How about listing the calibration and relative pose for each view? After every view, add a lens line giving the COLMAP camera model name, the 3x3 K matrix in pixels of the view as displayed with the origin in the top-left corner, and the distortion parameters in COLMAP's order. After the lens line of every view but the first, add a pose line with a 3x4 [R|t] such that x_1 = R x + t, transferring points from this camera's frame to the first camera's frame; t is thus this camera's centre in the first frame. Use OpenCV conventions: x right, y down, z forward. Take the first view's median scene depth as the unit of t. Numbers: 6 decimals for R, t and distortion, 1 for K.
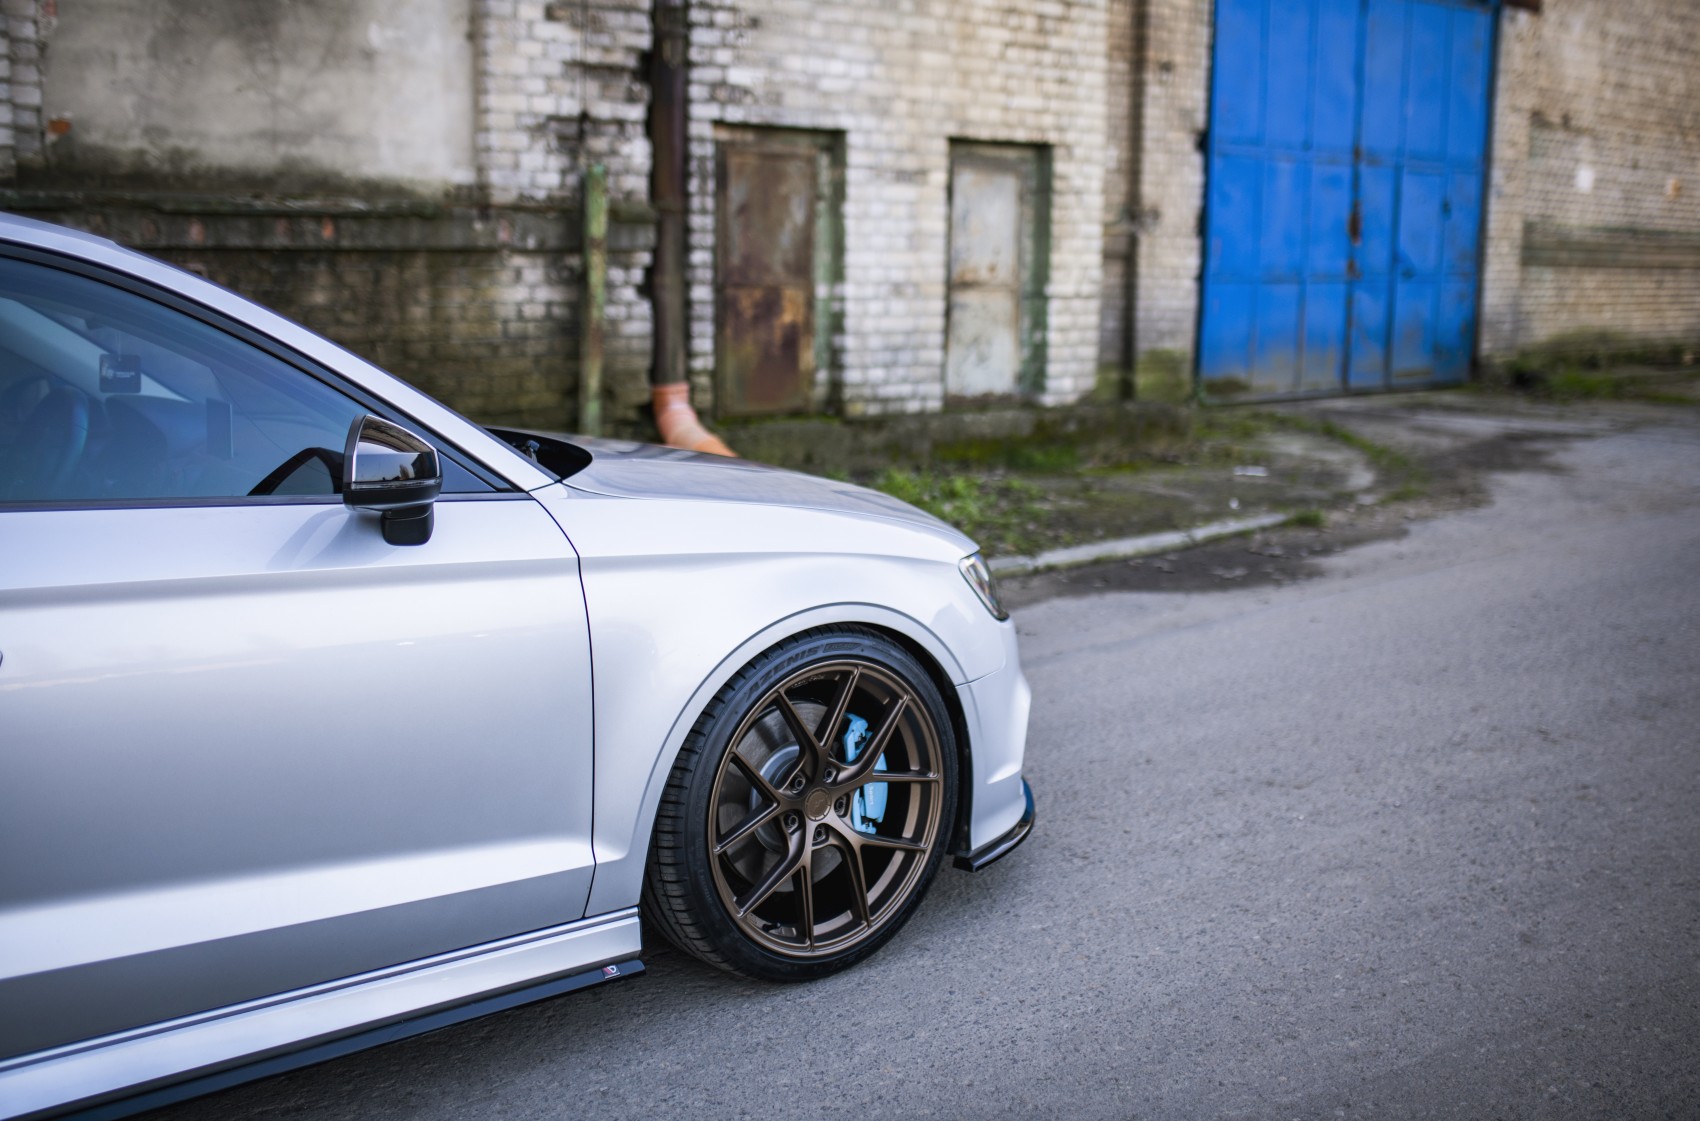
lens RADIAL K [[1652.2, 0, 867.1], [0, 1652.2, 573.8], [0, 0, 1]] dist [-0.024194, 0.000000]
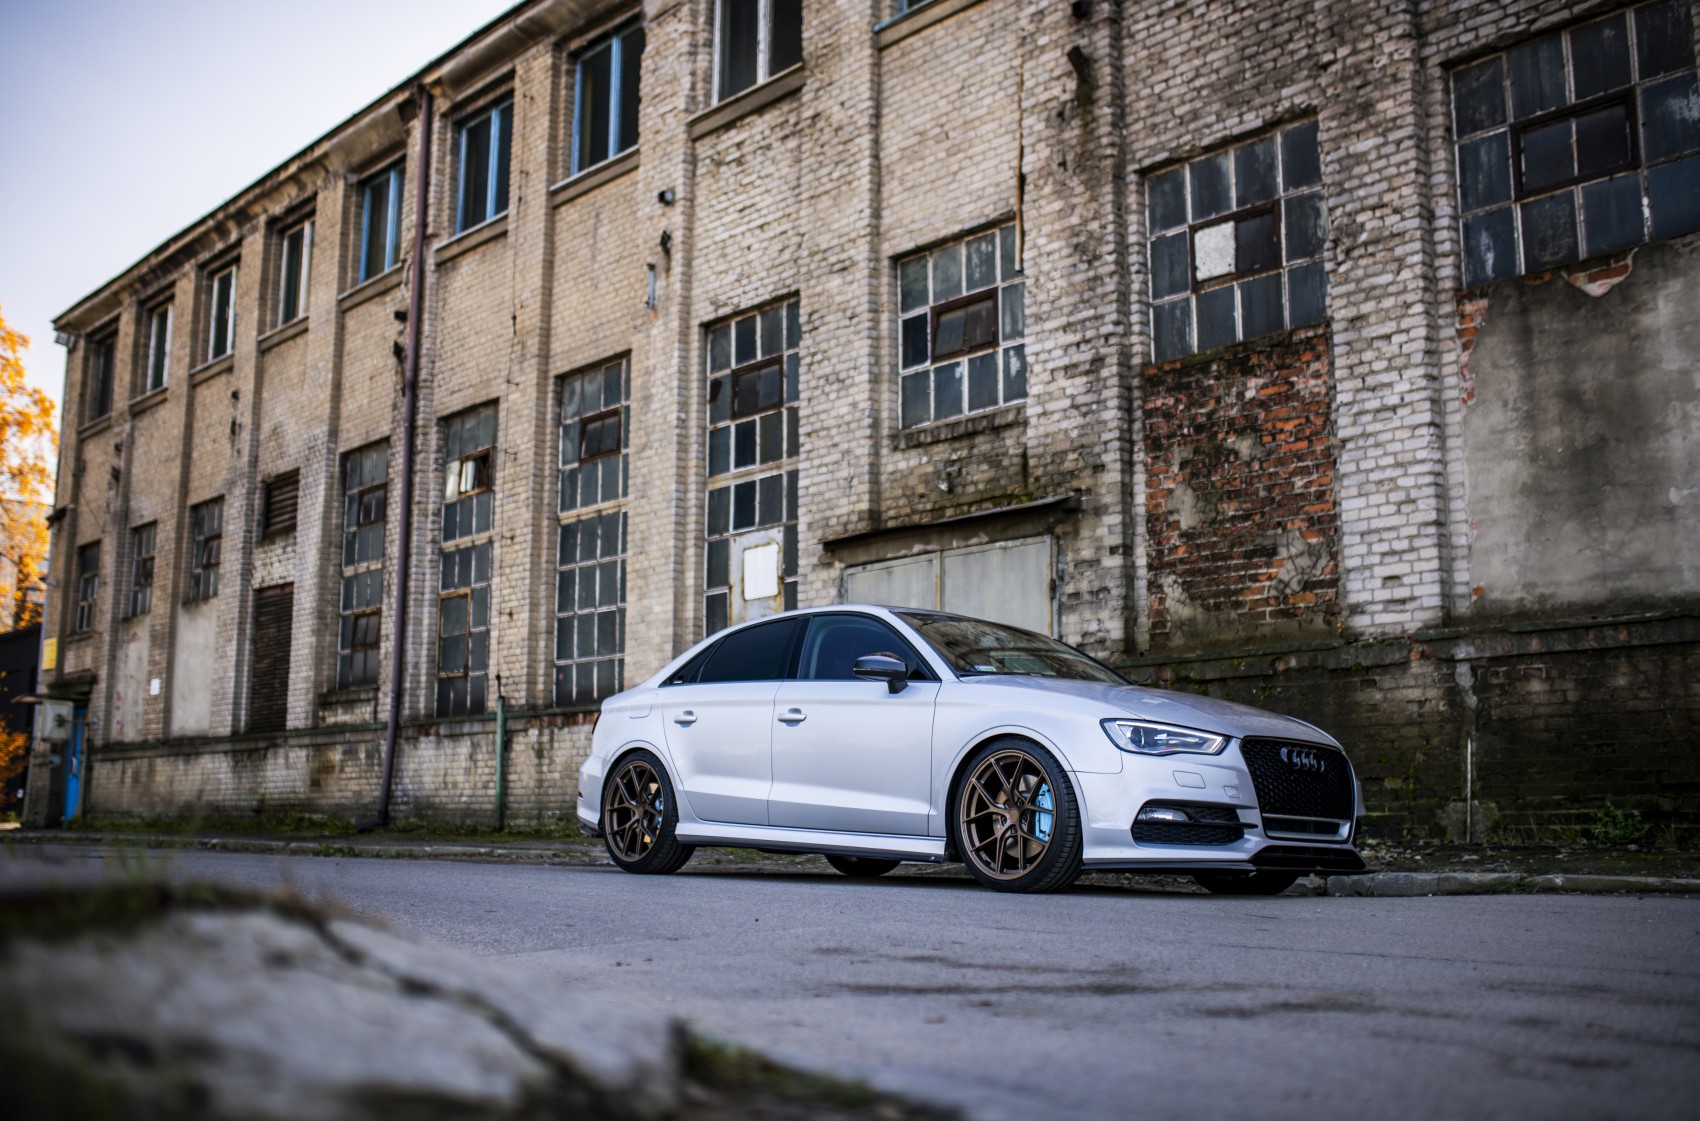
lens RADIAL K [[1652.2, 0, 863.0], [0, 1652.2, 552.9], [0, 0, 1]] dist [-0.024194, 0.000000]
pose [[0.049754, -0.176794, -0.982990, 1.058281], [-0.197608, 0.963010, -0.183203, 0.115884], [0.979018, 0.203362, 0.012977, 0.319334]]
